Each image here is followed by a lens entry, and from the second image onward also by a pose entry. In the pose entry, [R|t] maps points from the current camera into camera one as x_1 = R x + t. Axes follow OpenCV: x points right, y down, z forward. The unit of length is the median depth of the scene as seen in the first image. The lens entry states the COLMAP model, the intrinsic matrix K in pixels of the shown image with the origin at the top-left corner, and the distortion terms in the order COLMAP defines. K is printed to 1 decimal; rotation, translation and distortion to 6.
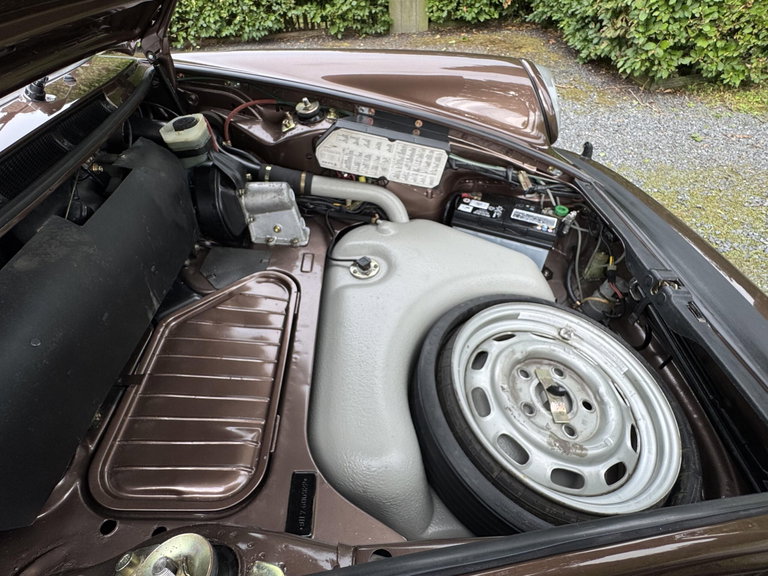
lens RADIAL K [[405.1, 0, 382.5], [0, 405.1, 286.2], [0, 0, 1]] dist [-0.002787, -0.001591]
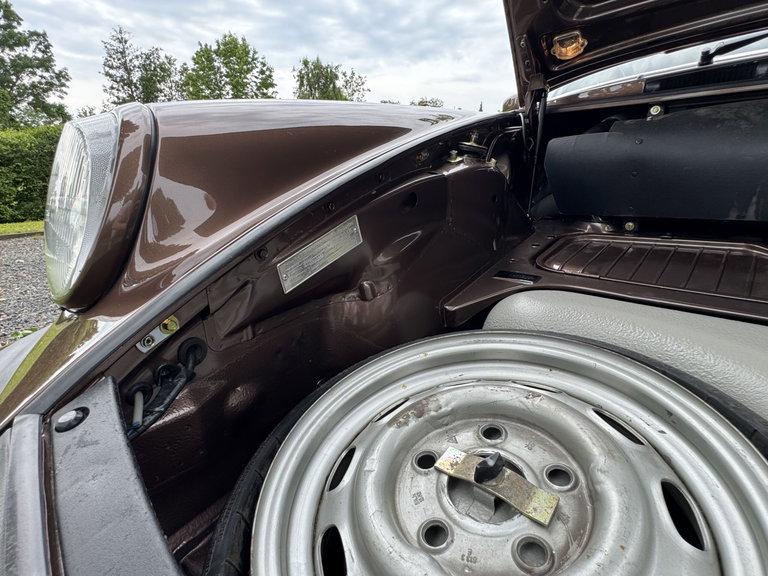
lens RADIAL K [[401.5, 0, 381.6], [0, 401.5, 286.5], [0, 0, 1]] dist [-0.002048, -0.000266]
pose [[-0.717118, 0.256021, -0.648224, 0.545358], [-0.427898, 0.572418, 0.699457, -0.107199], [0.550131, 0.778968, -0.300941, 0.627899]]
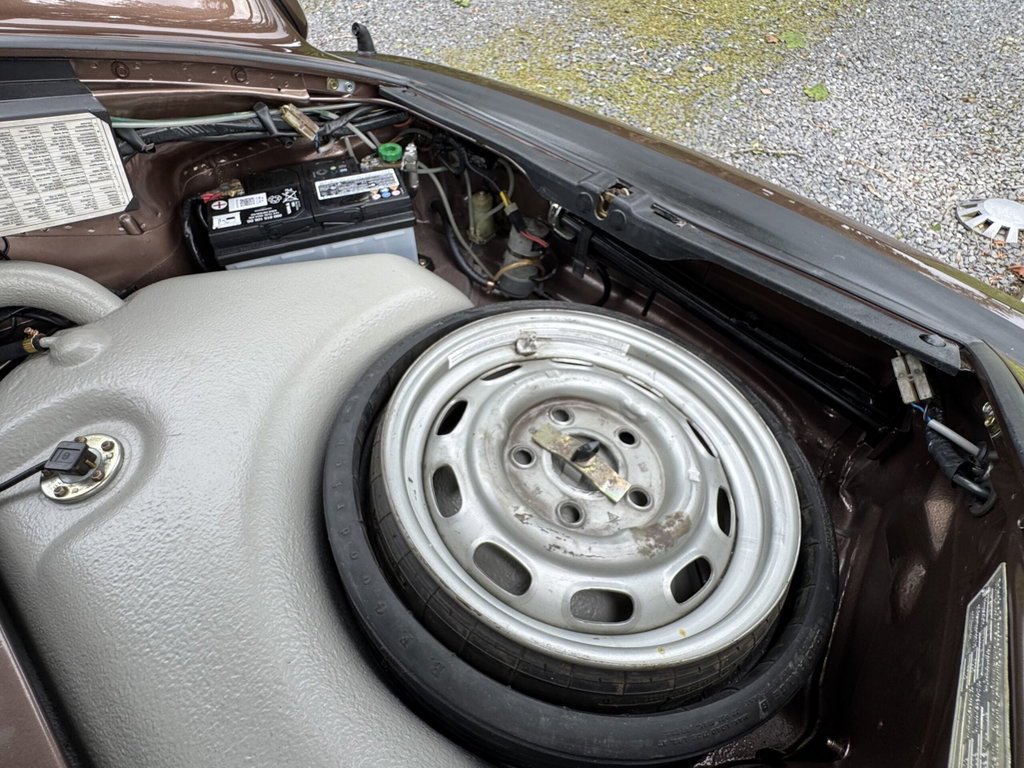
lens RADIAL K [[535.3, 0, 508.8], [0, 535.3, 382.0], [0, 0, 1]] dist [-0.002048, -0.000266]
pose [[0.707742, -0.554432, 0.437842, 0.060546], [0.477519, 0.832174, 0.281891, -0.054573], [-0.520650, 0.009572, 0.853716, 0.297823]]
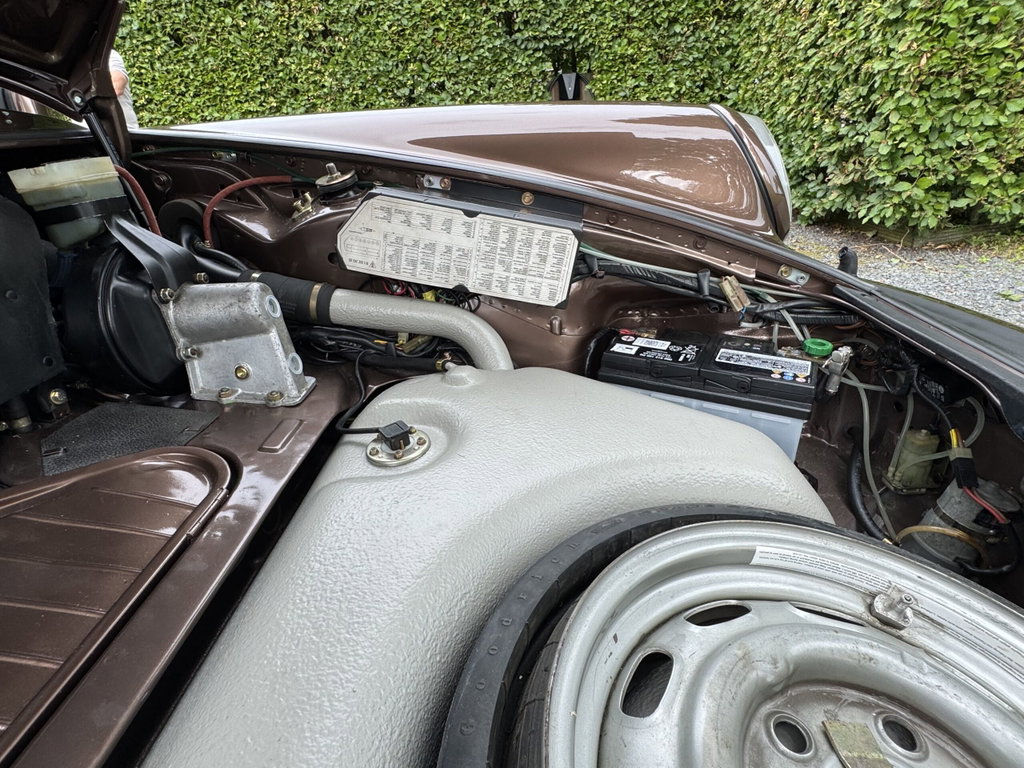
lens RADIAL K [[530.5, 0, 505.4], [0, 530.5, 380.0], [0, 0, 1]] dist [-0.000963, -0.001040]
pose [[0.995306, -0.012138, -0.096017, 0.122888], [-0.016522, 0.956230, -0.292149, 0.052737], [0.095361, 0.292364, 0.951541, 0.360975]]
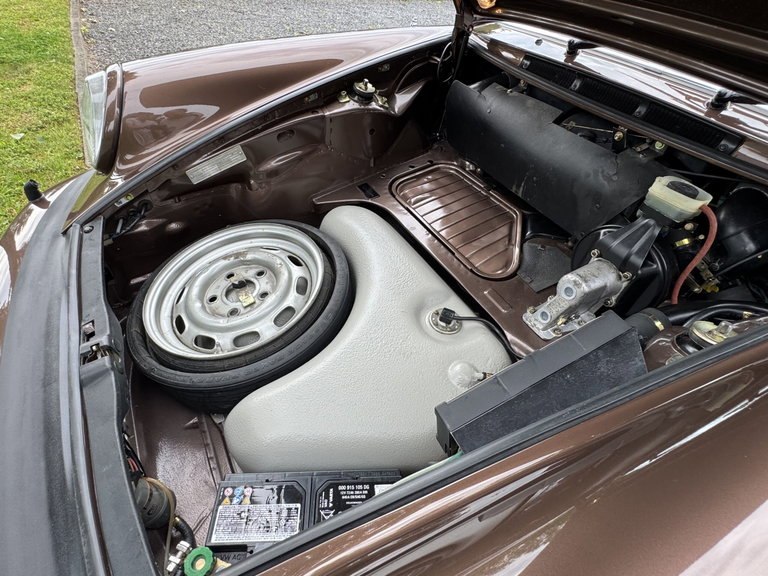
lens RADIAL K [[397.9, 0, 379.1], [0, 397.9, 285.0], [0, 0, 1]] dist [-0.000963, -0.001040]
pose [[-0.887651, 0.279083, -0.366317, 0.346336], [-0.354525, 0.093557, 0.930354, -0.732779], [0.293918, 0.955698, 0.015896, 0.771725]]
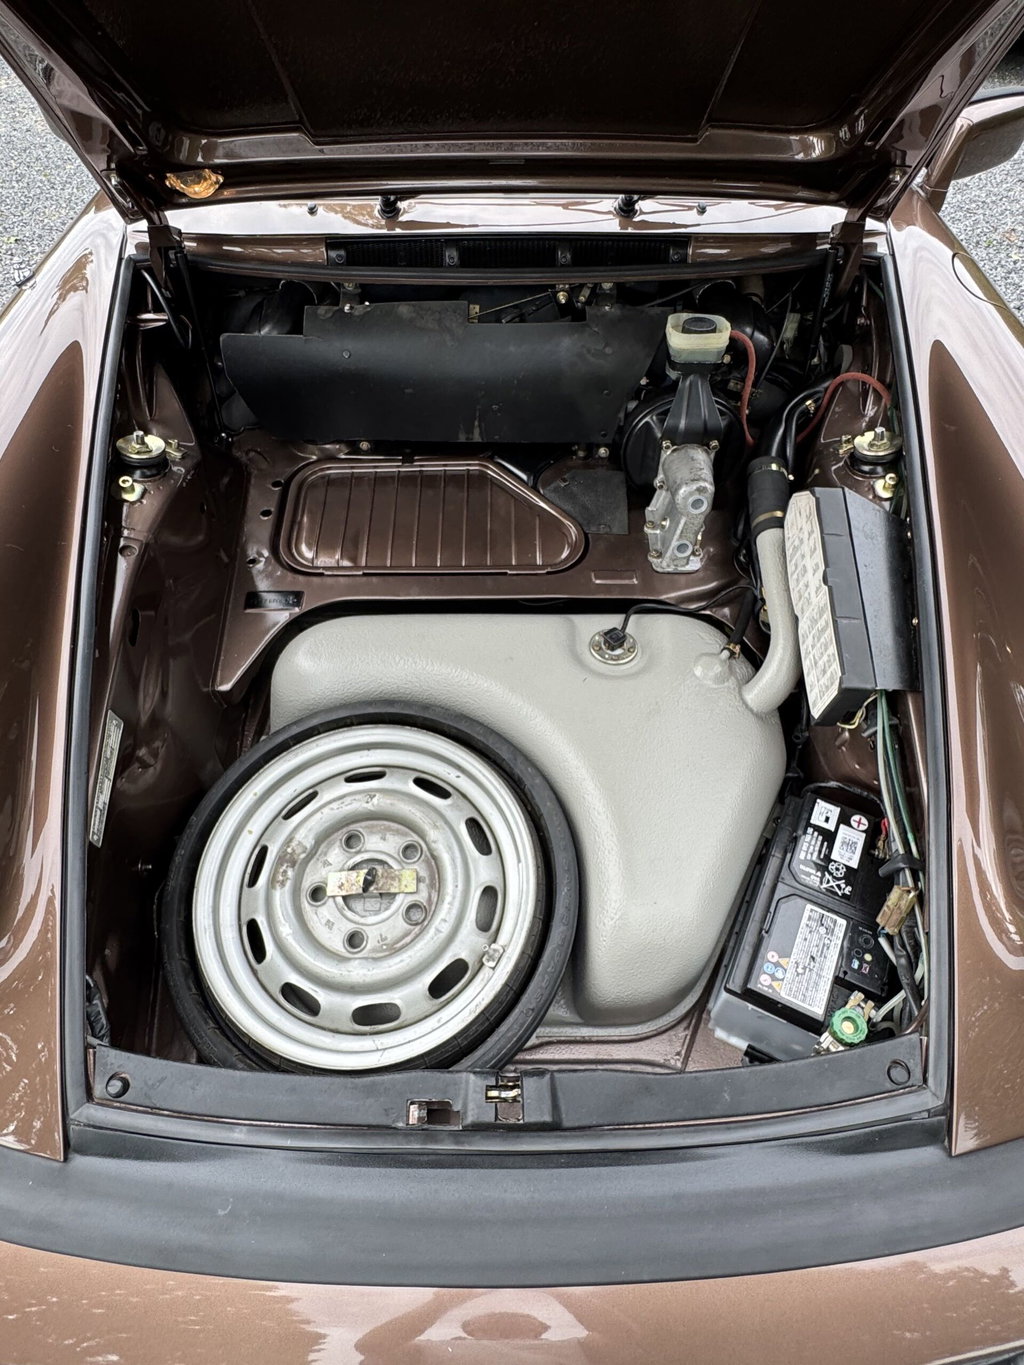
lens RADIAL K [[798.4, 0, 513.0], [0, 798.4, 674.4], [0, 0, 1]] dist [-0.002414, 0.000271]
pose [[-0.039339, 0.779389, -0.625304, 0.683206], [-0.672769, 0.442035, 0.593285, -0.581402], [0.738806, 0.444025, 0.506959, 0.248467]]
